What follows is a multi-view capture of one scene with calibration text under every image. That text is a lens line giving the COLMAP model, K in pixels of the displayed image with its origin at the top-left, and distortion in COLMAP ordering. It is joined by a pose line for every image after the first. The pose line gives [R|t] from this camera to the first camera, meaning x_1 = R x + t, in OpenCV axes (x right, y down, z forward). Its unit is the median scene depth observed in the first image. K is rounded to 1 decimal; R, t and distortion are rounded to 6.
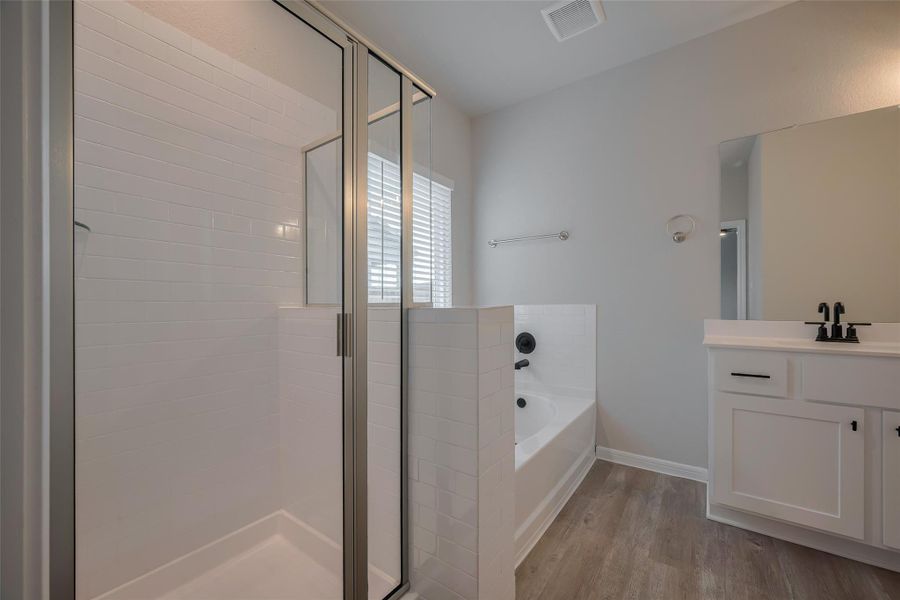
lens RADIAL K [[371.2, 0, 434.6], [0, 371.2, 306.6], [0, 0, 1]] dist [0.000300, -0.000152]
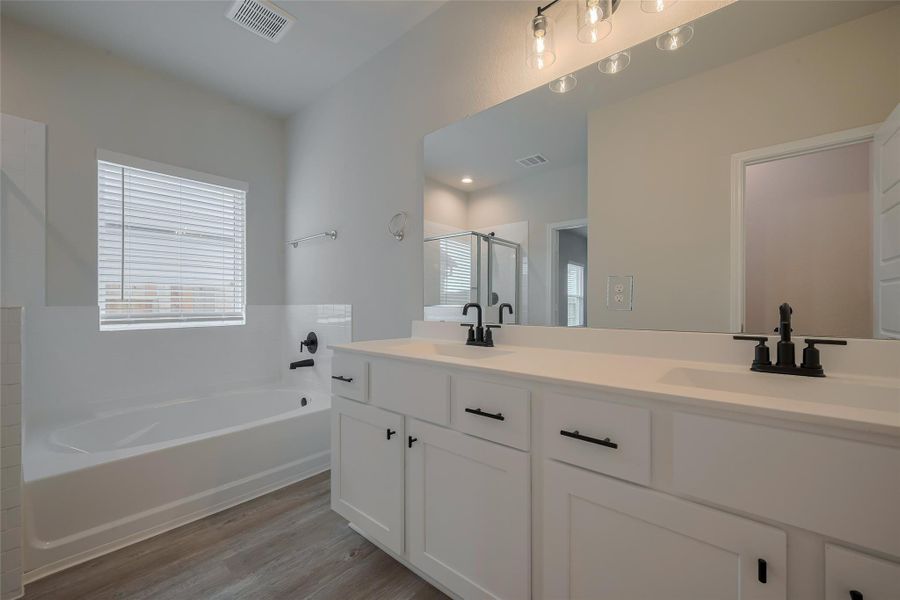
lens RADIAL K [[371.3, 0, 419.2], [0, 371.3, 301.3], [0, 0, 1]] dist [0.001005, -0.000040]
pose [[0.995557, 0.002278, -0.094130, 0.907890], [-0.003385, 0.999927, -0.011603, -0.004171], [0.094096, 0.011870, 0.995492, 0.041680]]
